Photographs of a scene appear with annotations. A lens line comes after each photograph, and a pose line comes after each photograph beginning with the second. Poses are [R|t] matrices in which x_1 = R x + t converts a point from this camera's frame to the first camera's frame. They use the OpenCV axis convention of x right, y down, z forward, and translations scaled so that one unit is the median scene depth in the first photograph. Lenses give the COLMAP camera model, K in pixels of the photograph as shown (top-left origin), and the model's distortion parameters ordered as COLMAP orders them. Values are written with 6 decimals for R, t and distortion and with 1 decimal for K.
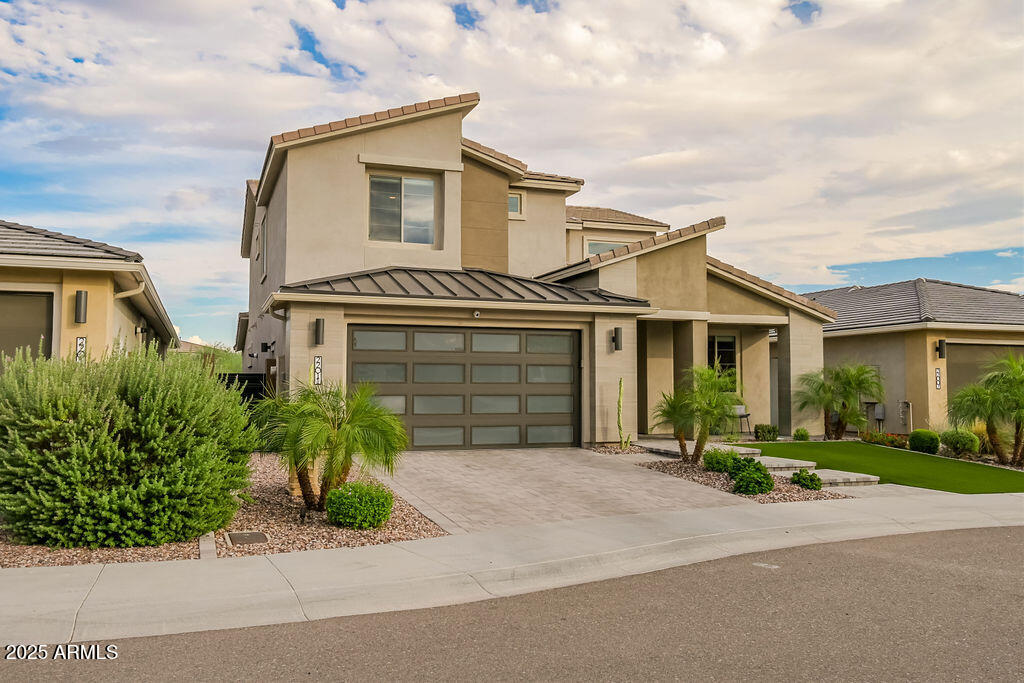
lens RADIAL K [[855.0, 0, 513.5], [0, 855.0, 342.5], [0, 0, 1]] dist [-0.005424, 0.001654]
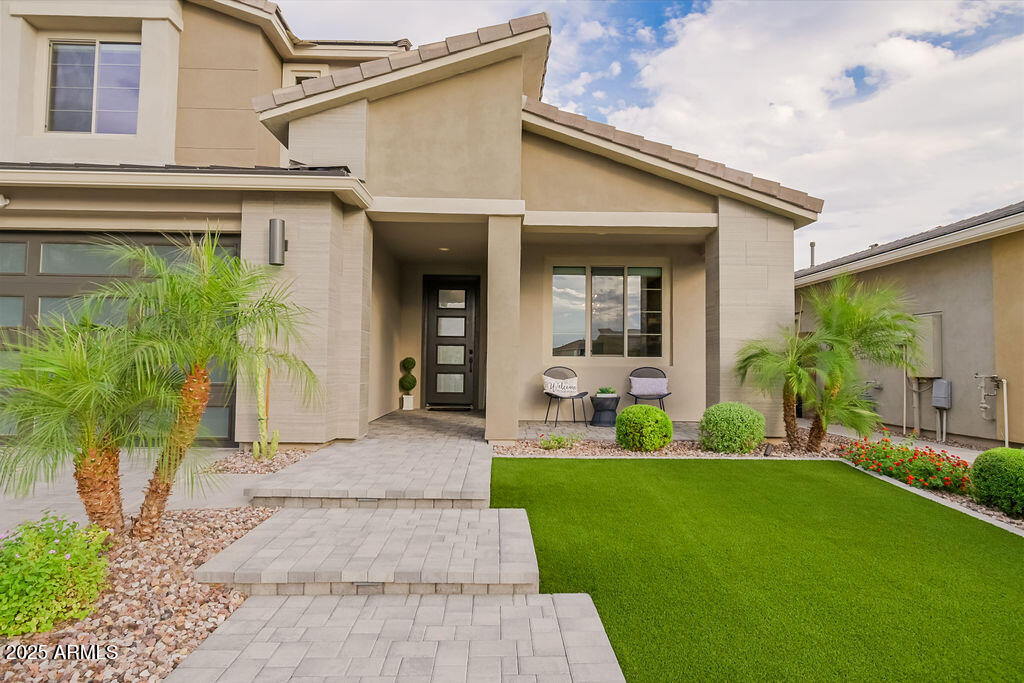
lens RADIAL K [[569.9, 0, 509.7], [0, 569.9, 340.2], [0, 0, 1]] dist [-0.007602, -0.001567]
pose [[0.945745, -0.003297, -0.324892, 0.318743], [0.006578, 0.999938, 0.009003, 0.045604], [0.324842, -0.010652, 0.945708, 0.630053]]
